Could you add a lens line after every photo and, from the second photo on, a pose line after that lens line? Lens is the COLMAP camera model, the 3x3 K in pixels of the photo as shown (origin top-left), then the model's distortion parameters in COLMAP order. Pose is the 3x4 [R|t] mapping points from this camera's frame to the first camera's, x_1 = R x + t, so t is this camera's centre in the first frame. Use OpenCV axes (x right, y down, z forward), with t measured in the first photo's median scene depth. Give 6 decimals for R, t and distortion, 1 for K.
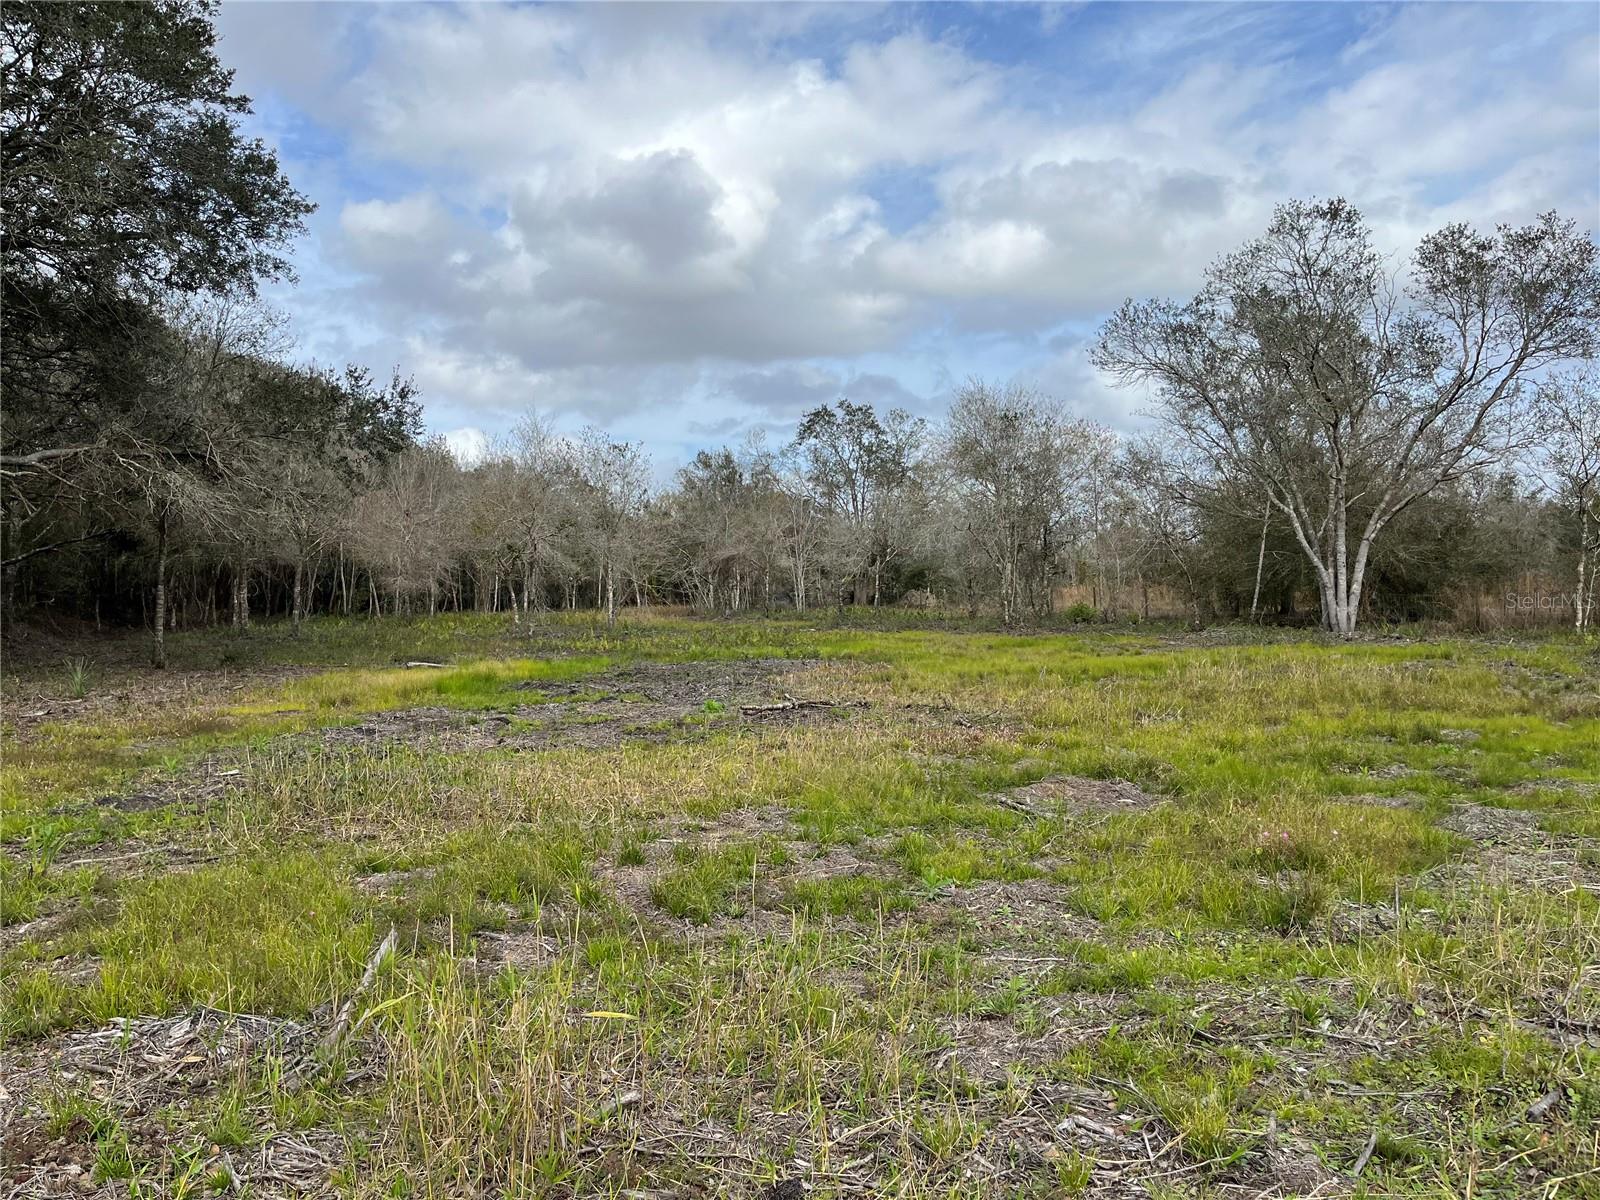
lens RADIAL K [[1250.2, 0, 807.1], [0, 1250.2, 603.7], [0, 0, 1]] dist [0.064846, -0.094603]
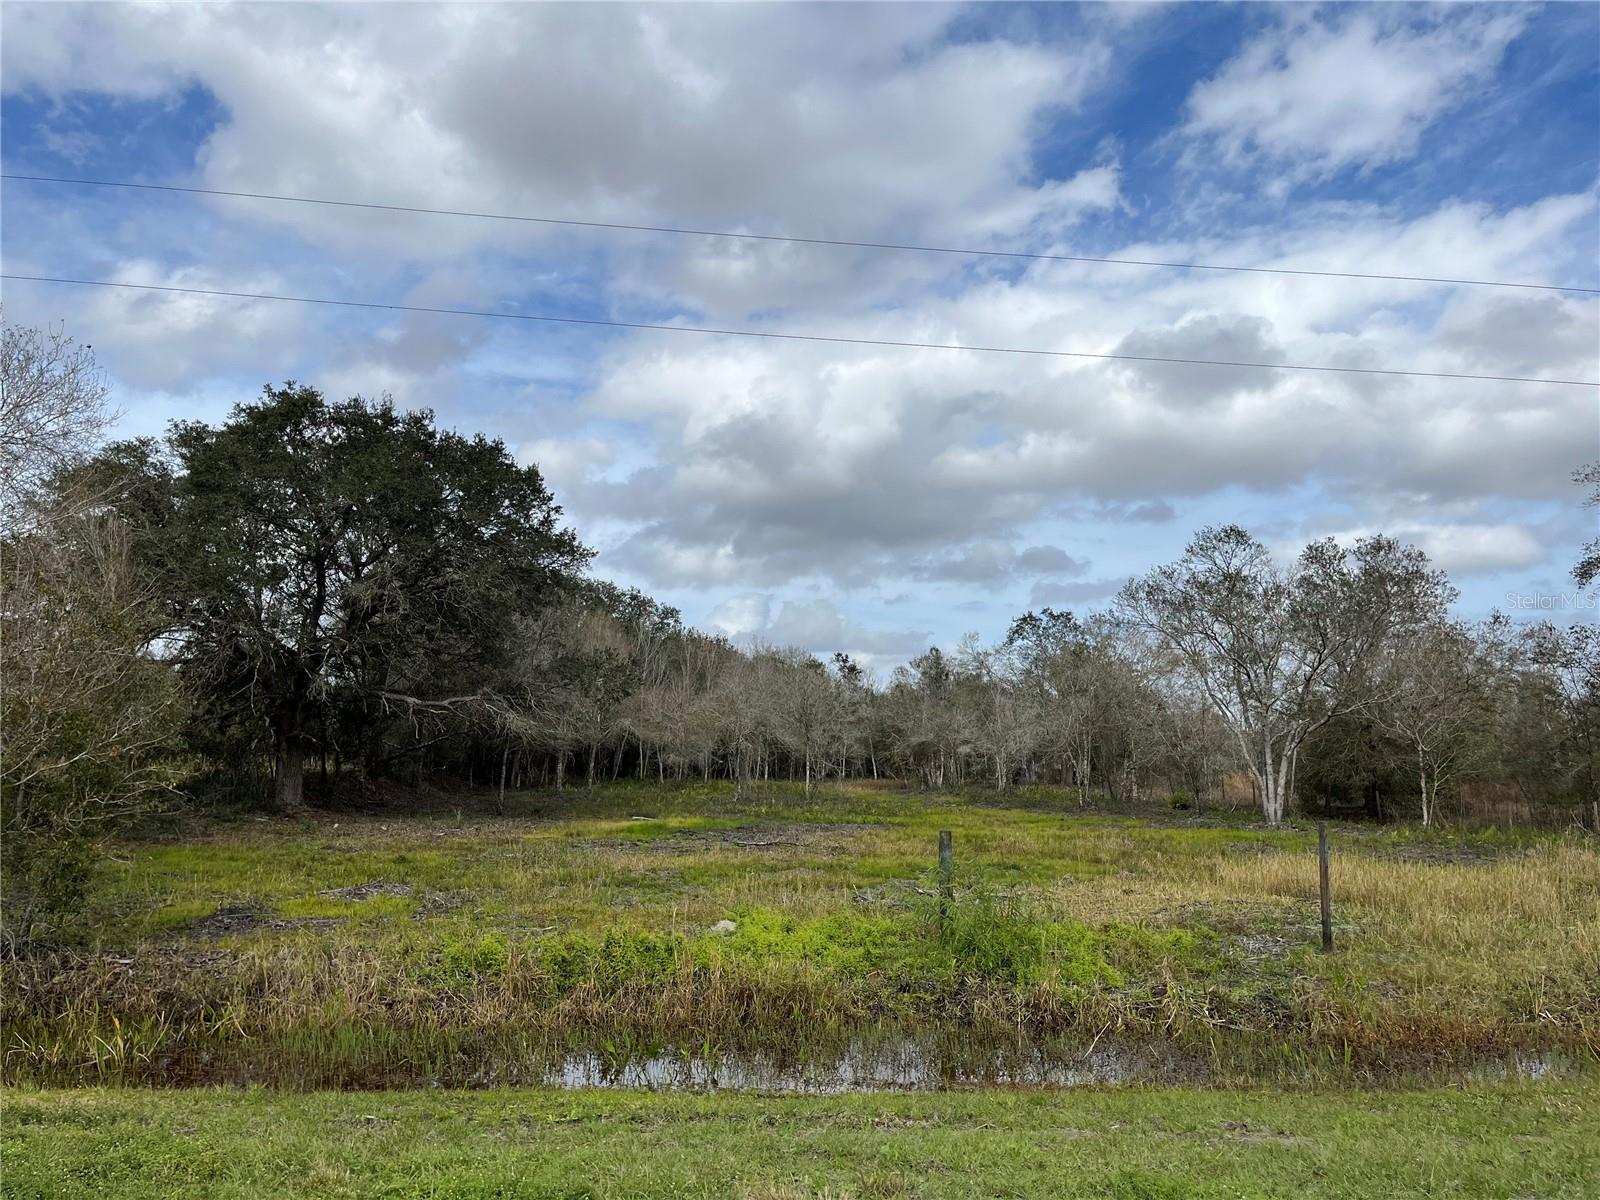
lens RADIAL K [[1250.2, 0, 785.9], [0, 1250.2, 577.0], [0, 0, 1]] dist [0.064846, -0.094603]
pose [[0.963430, -0.011772, -0.267702, 0.147380], [-0.029171, 0.988490, -0.148449, -0.011880], [0.266368, 0.150829, 0.951997, -0.261051]]
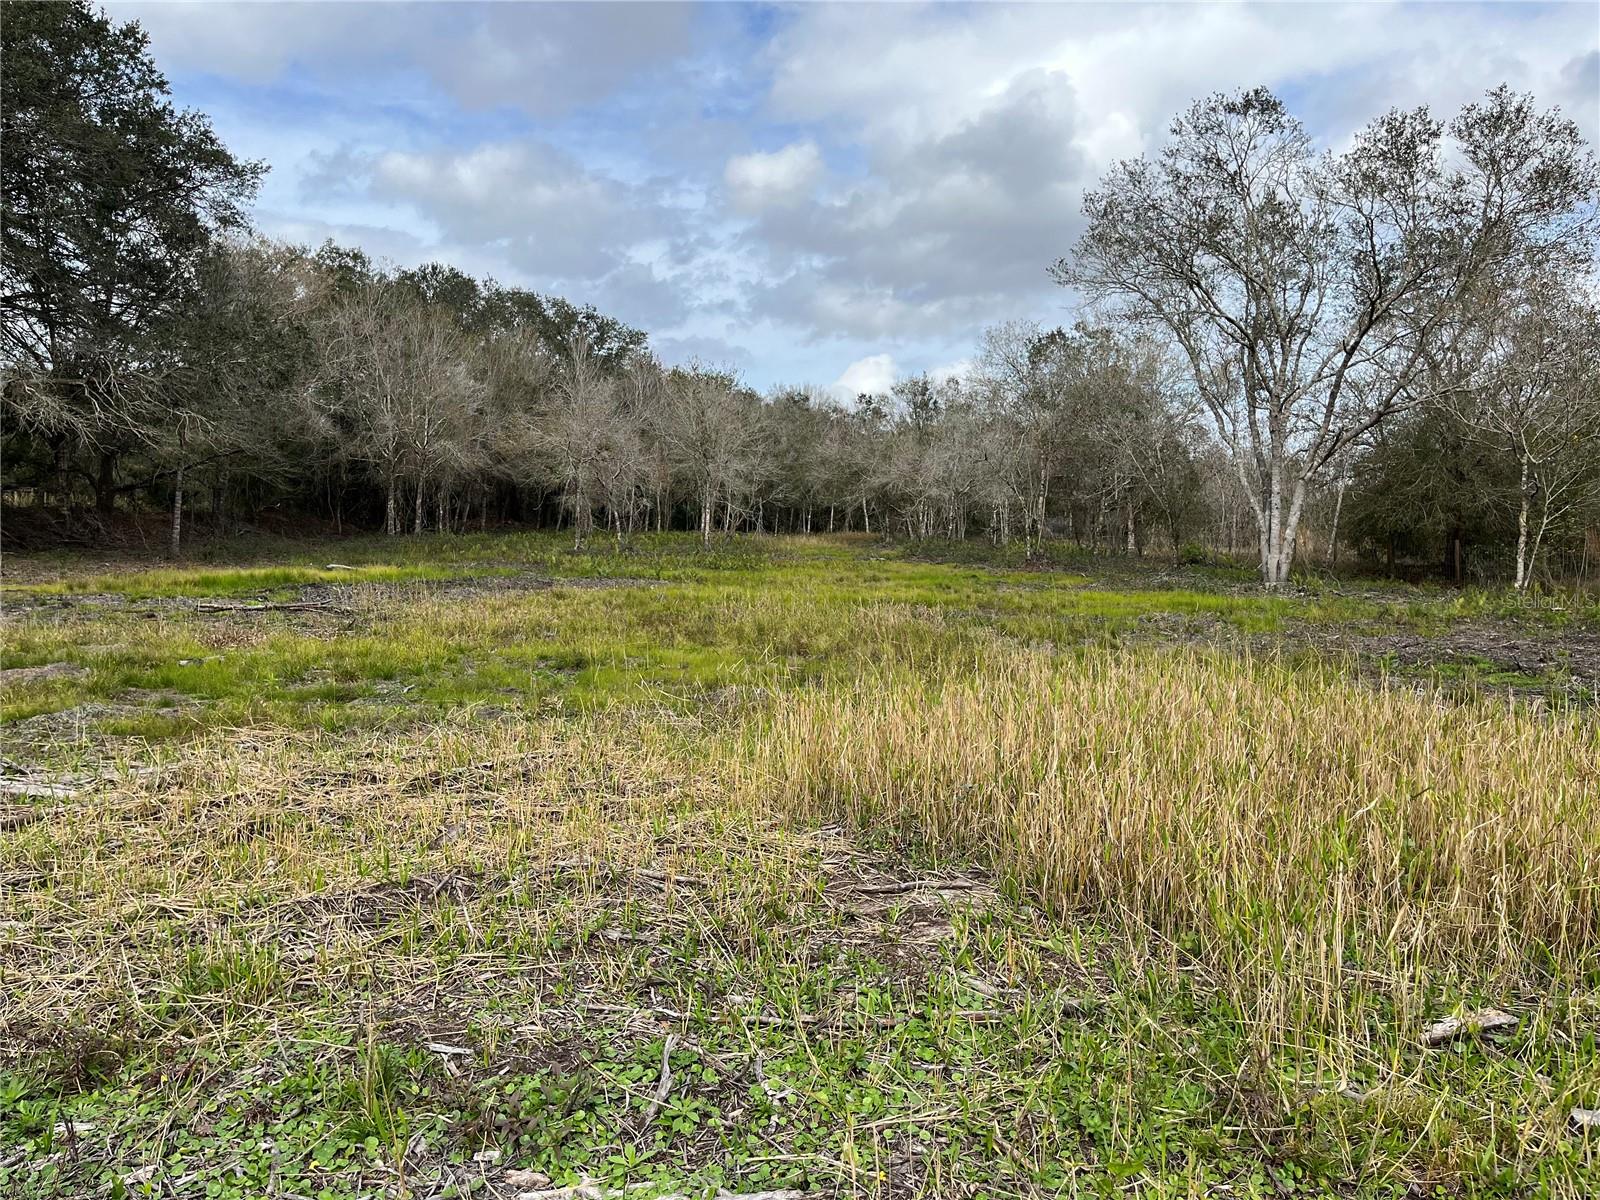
lens RADIAL K [[1250.2, 0, 807.5], [0, 1250.2, 598.4], [0, 0, 1]] dist [0.064846, -0.094603]
pose [[0.937086, 0.059508, -0.343989, 0.219875], [-0.044812, 0.997717, 0.050525, 0.001722], [0.346210, -0.031932, 0.937613, 0.032101]]
